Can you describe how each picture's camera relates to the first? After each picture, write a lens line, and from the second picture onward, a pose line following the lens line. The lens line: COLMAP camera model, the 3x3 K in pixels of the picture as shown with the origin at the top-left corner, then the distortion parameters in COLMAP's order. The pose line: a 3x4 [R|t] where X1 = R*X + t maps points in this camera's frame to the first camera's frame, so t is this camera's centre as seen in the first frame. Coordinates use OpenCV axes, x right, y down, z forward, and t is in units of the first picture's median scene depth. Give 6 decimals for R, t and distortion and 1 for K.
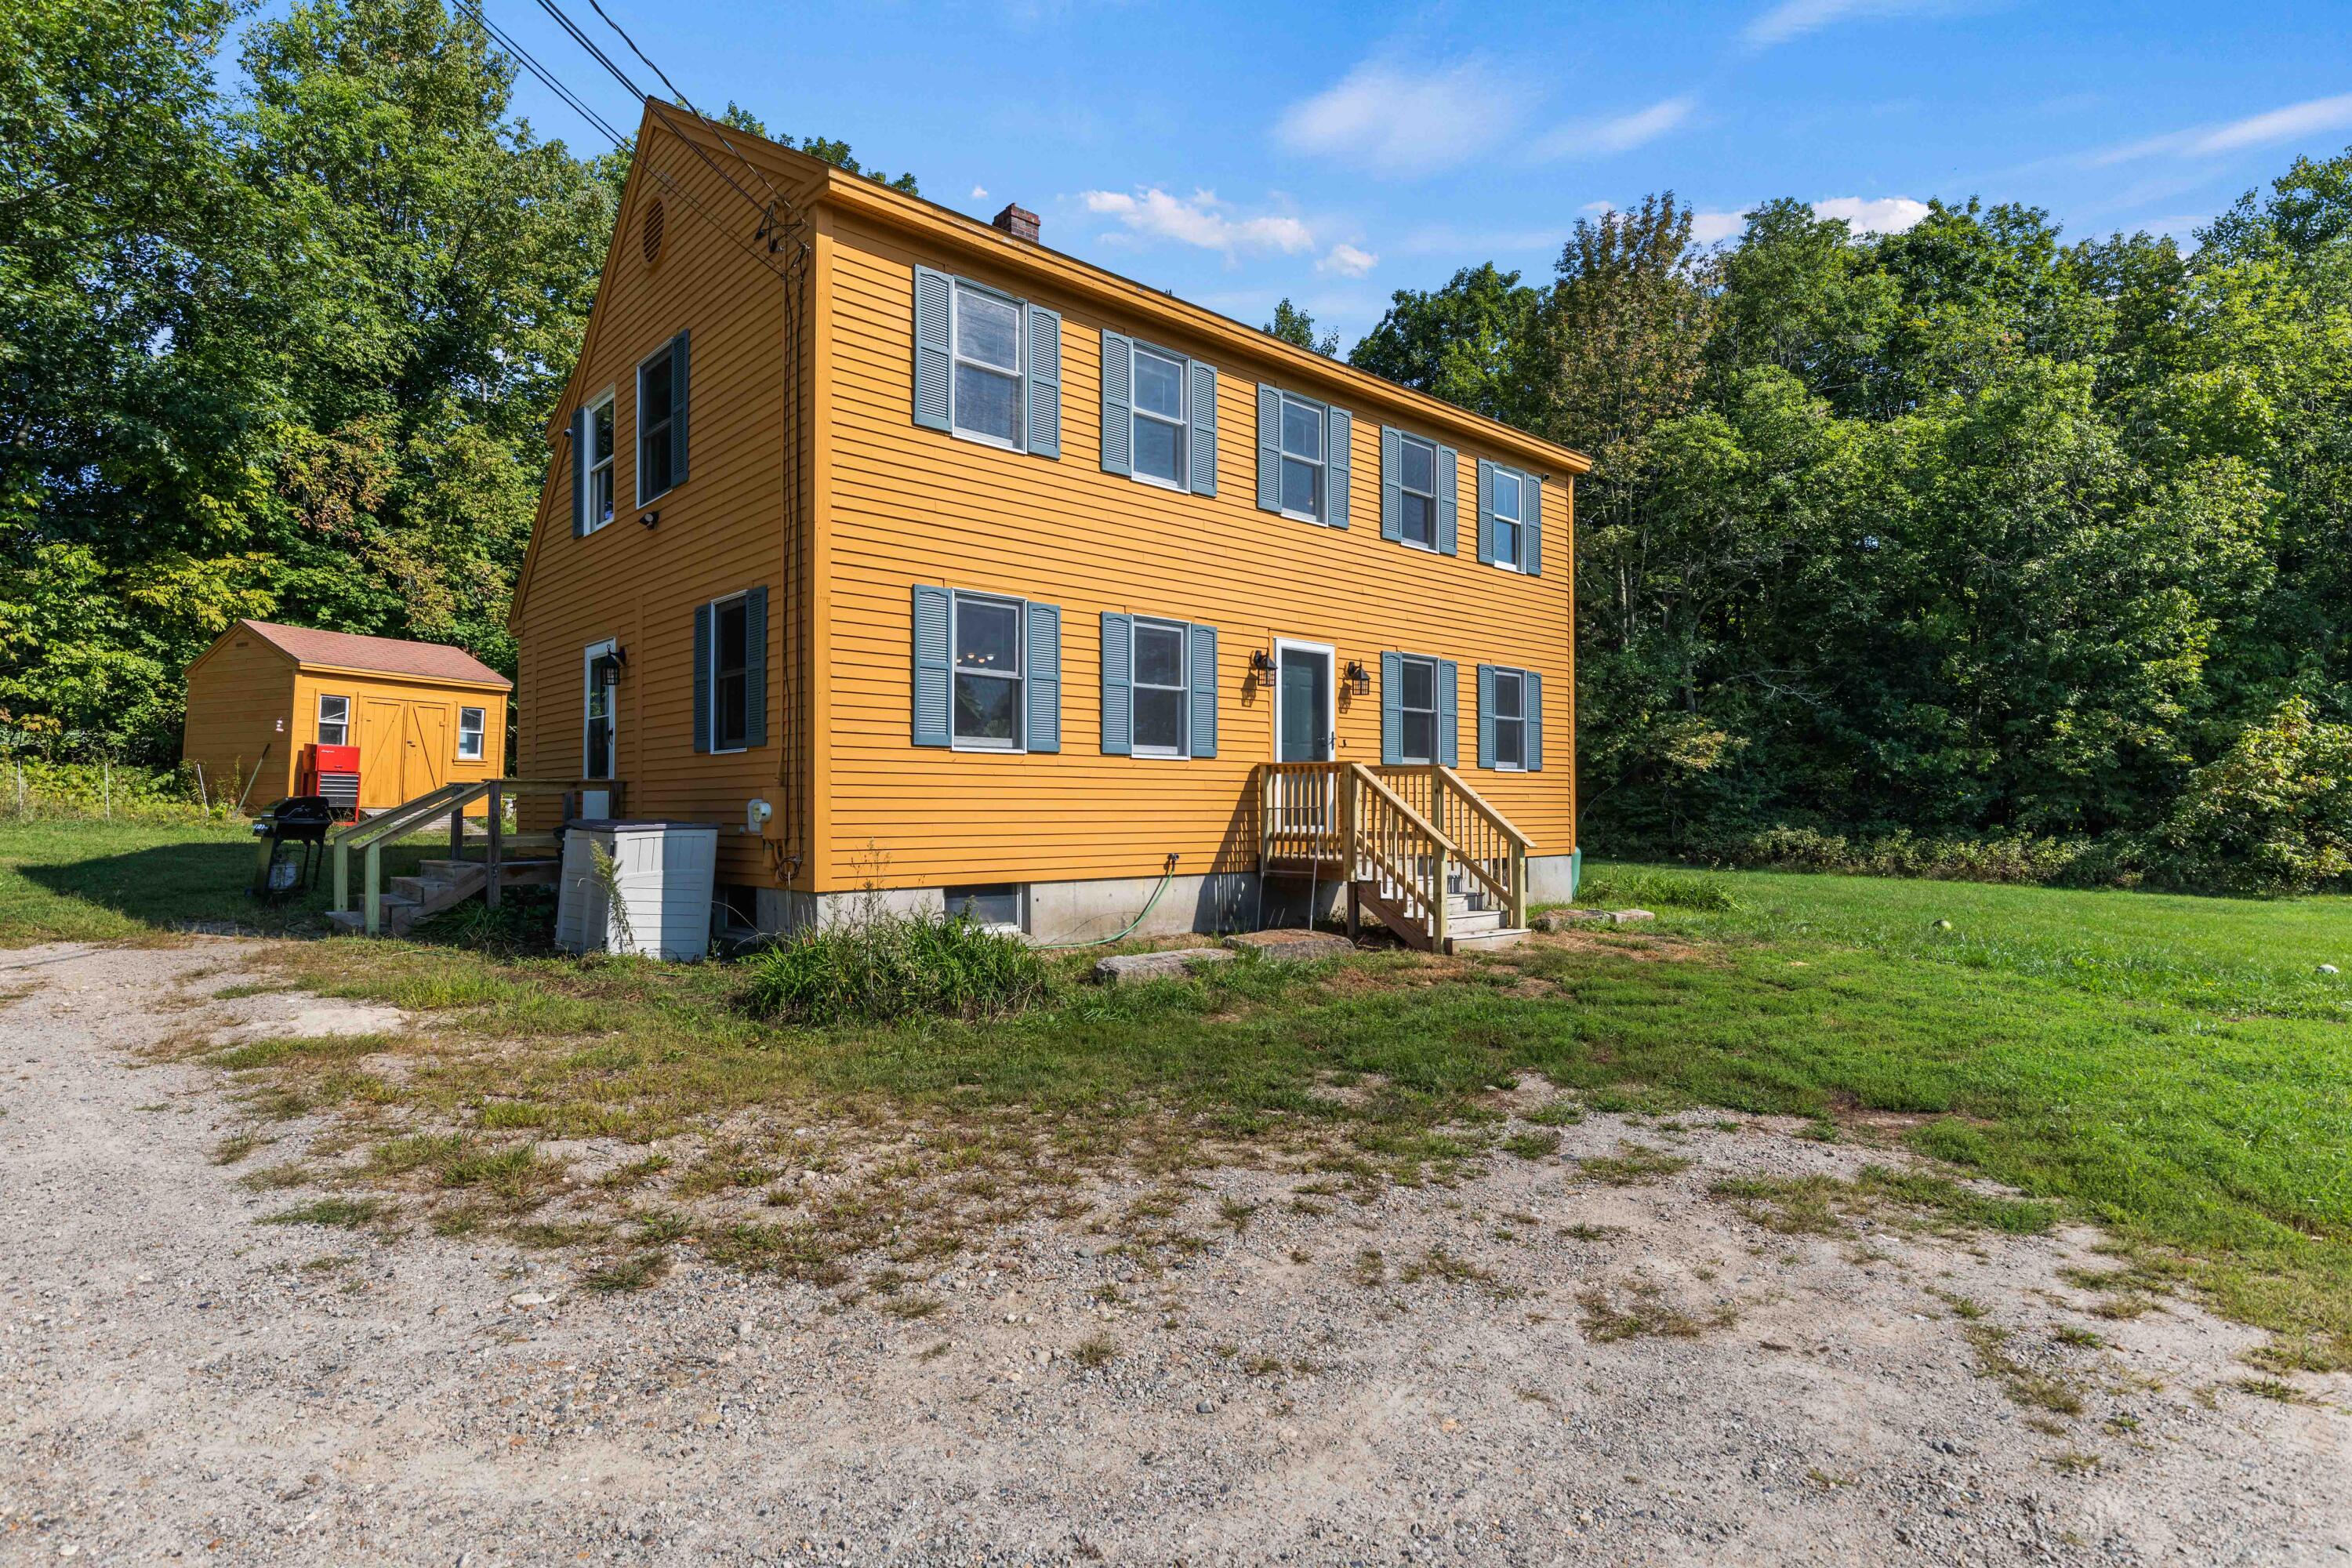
lens RADIAL K [[1225.2, 0, 1188.3], [0, 1225.2, 787.4], [0, 0, 1]] dist [-0.001020, 0.000236]
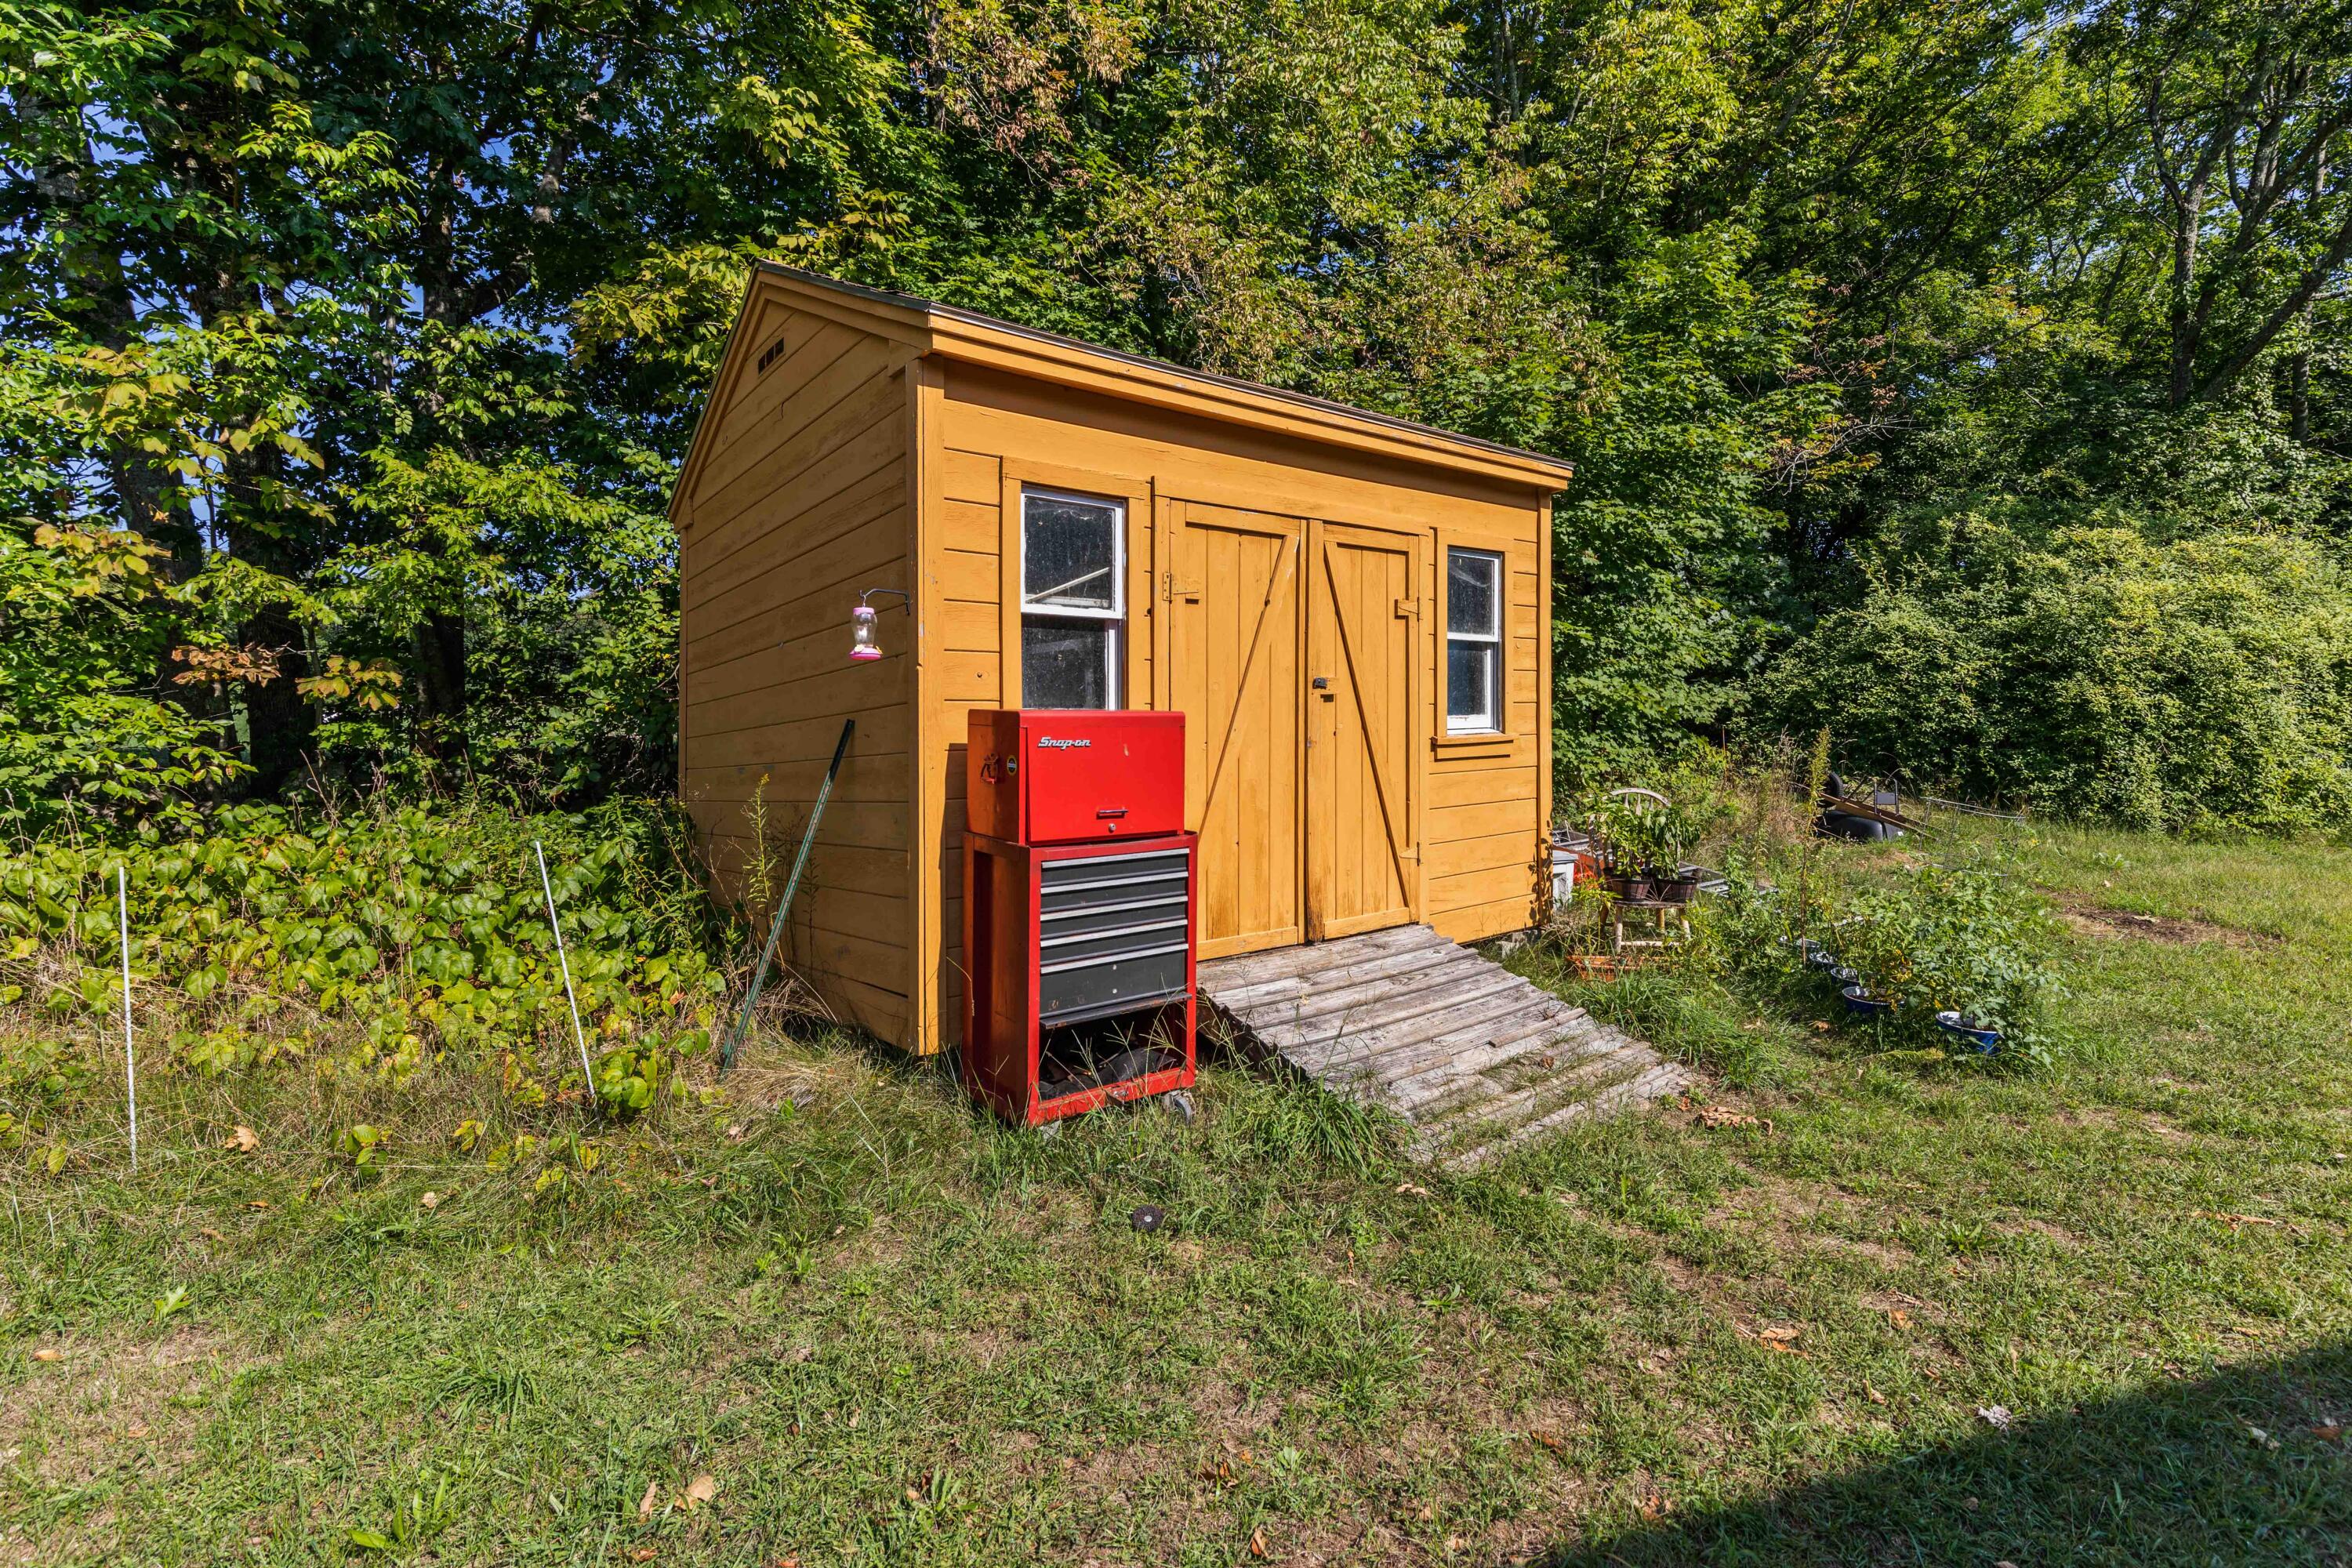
lens RADIAL K [[1053.7, 0, 1190.1], [0, 1053.7, 768.0], [0, 0, 1]] dist [0.009935, -0.001135]
pose [[0.896212, -0.027950, -0.442745, -0.591743], [0.047765, 0.998291, 0.033667, -0.029644], [0.441048, -0.051321, 0.896015, 0.831622]]
